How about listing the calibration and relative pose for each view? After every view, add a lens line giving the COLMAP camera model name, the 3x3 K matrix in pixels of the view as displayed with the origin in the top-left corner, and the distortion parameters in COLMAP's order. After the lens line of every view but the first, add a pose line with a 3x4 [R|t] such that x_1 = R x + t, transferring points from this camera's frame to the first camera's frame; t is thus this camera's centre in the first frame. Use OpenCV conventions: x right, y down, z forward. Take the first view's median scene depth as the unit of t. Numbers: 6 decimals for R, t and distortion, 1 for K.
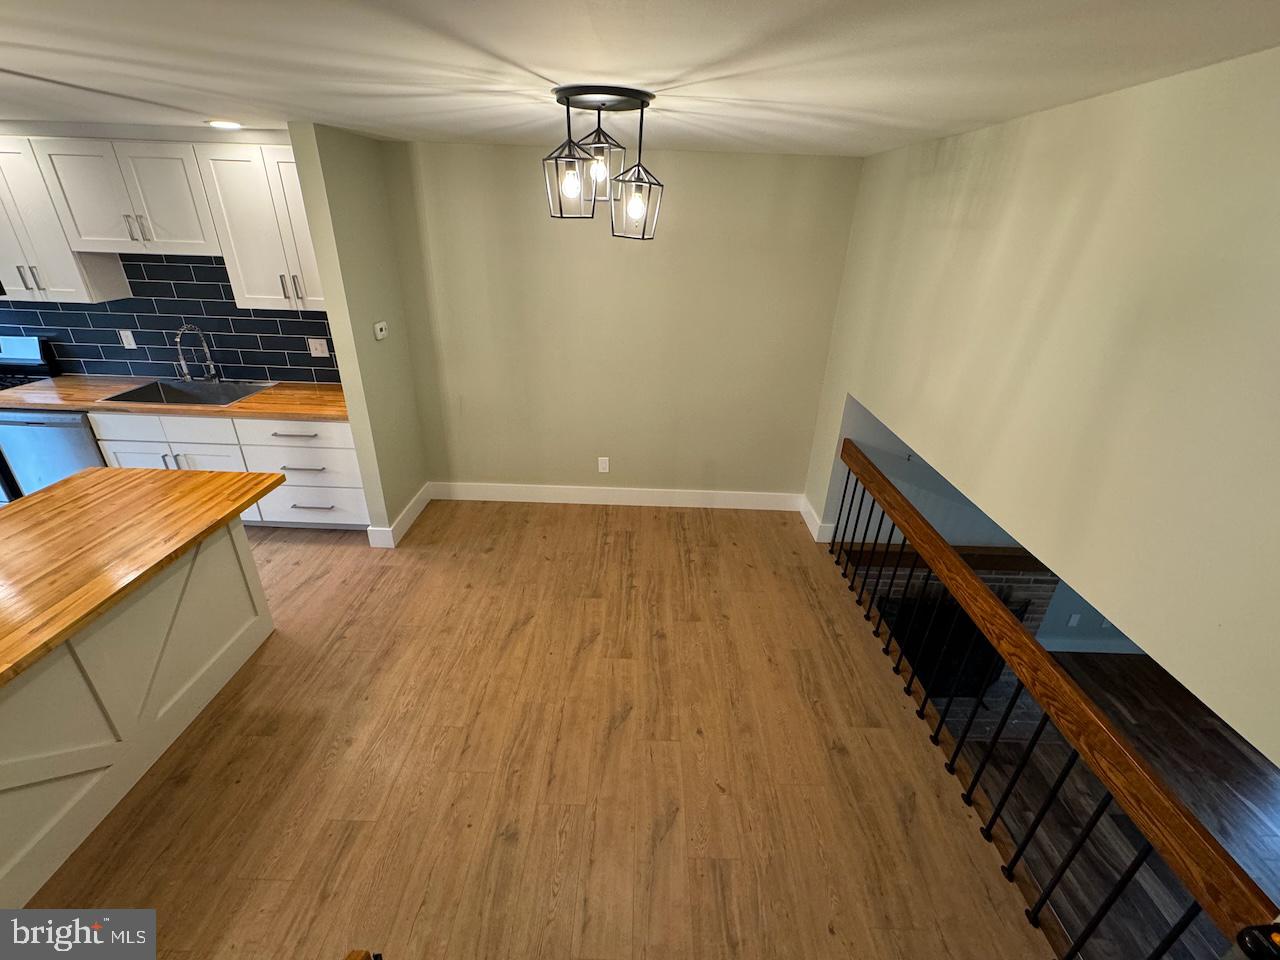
lens RADIAL K [[550.7, 0, 640.0], [0, 550.7, 480.0], [0, 0, 1]] dist [-0.004419, -0.000170]
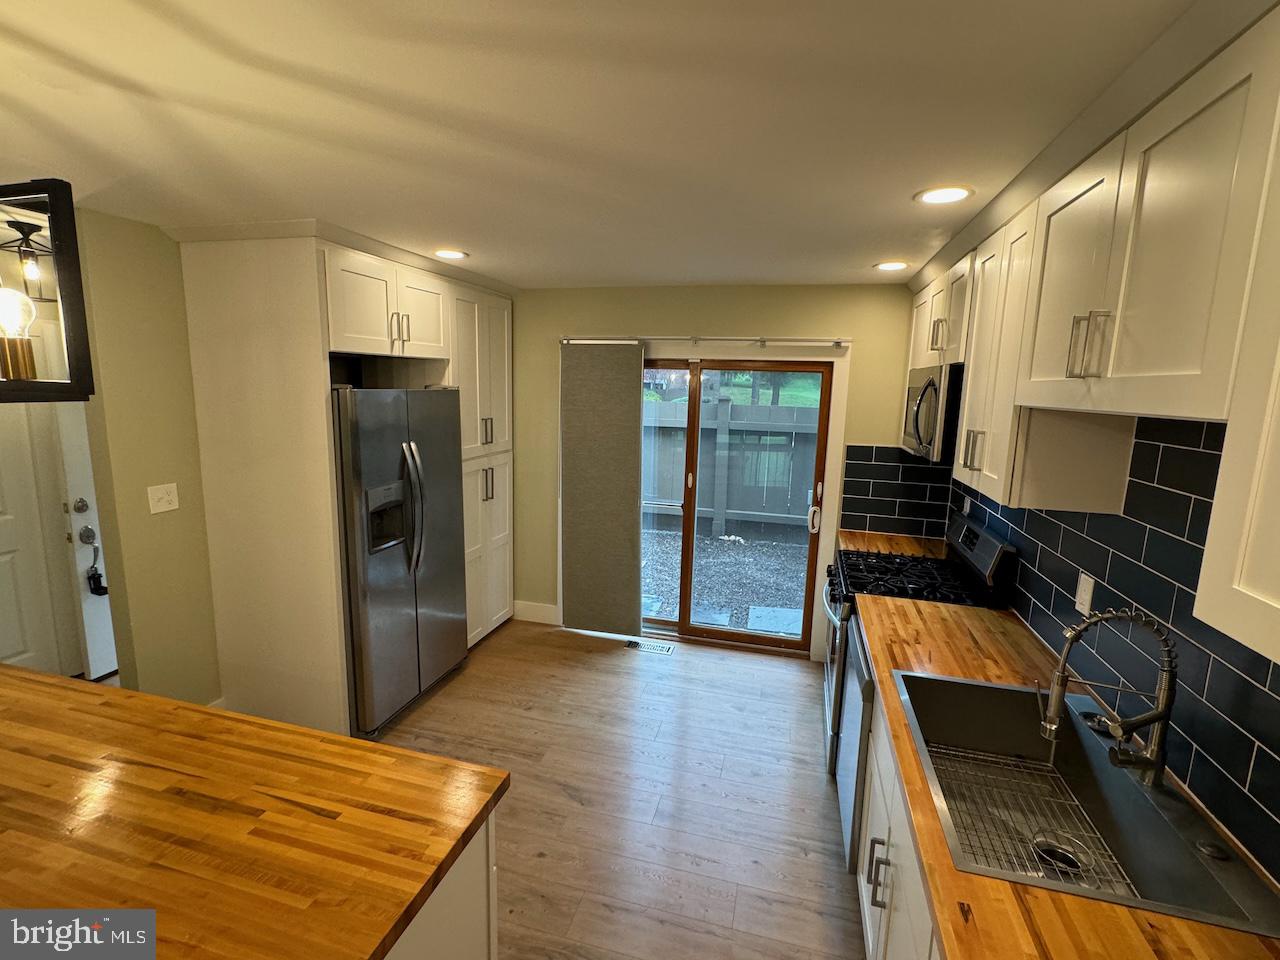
lens RADIAL K [[595.0, 0, 640.0], [0, 595.0, 480.0], [0, 0, 1]] dist [0.000273, 0.000136]
pose [[-0.249802, 0.113759, -0.961591, -0.431801], [-0.449514, 0.865956, 0.219220, -0.325079], [0.857634, 0.487010, -0.165181, 0.829355]]
